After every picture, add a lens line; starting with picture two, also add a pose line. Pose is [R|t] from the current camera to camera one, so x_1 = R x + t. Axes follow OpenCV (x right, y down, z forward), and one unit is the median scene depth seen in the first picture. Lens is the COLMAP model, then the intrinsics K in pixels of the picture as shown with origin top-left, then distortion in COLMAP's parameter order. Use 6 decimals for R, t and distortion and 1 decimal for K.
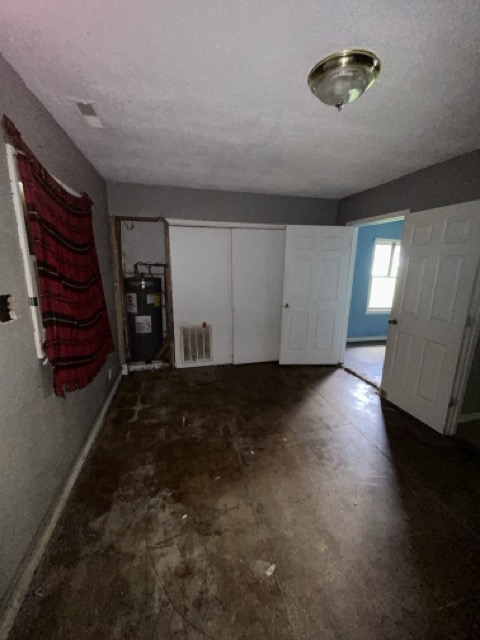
lens RADIAL K [[259.7, 0, 240.3], [0, 259.7, 318.0], [0, 0, 1]] dist [0.000938, -0.000861]
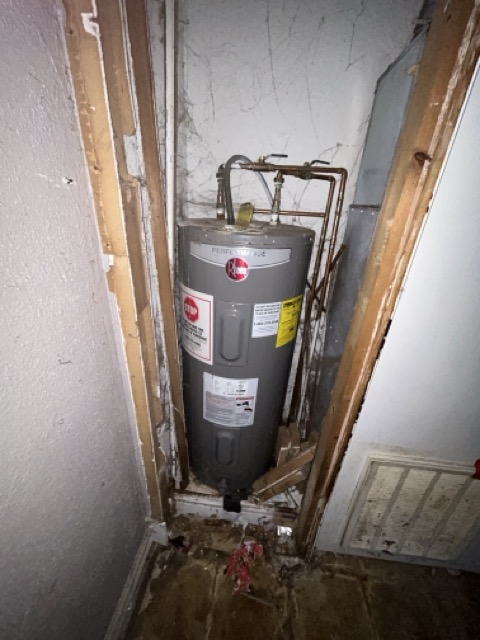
lens RADIAL K [[259.7, 0, 240.7], [0, 259.7, 319.7], [0, 0, 1]] dist [0.000938, -0.000861]
pose [[0.937696, 0.175422, -0.299924, -0.291029], [-0.109452, 0.968378, 0.224195, -0.122953], [0.329768, -0.177400, 0.927244, 0.755649]]
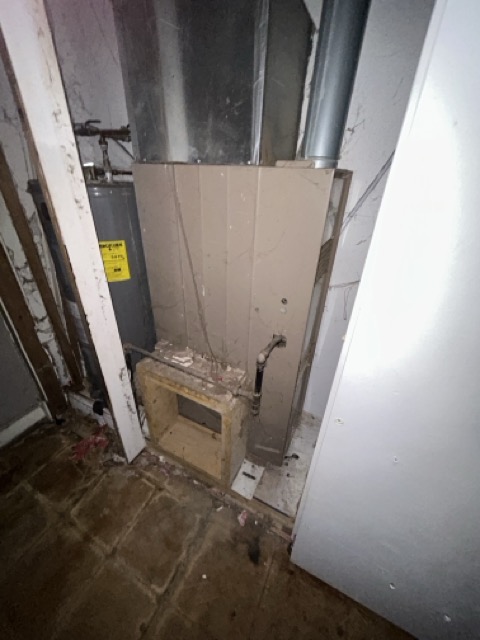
lens RADIAL K [[259.7, 0, 243.0], [0, 259.7, 320.9], [0, 0, 1]] dist [0.000938, -0.000861]
pose [[0.763024, 0.330529, -0.555468, 0.005247], [-0.167347, 0.931083, 0.324159, -0.132309], [0.624331, -0.154385, 0.765752, 0.857939]]
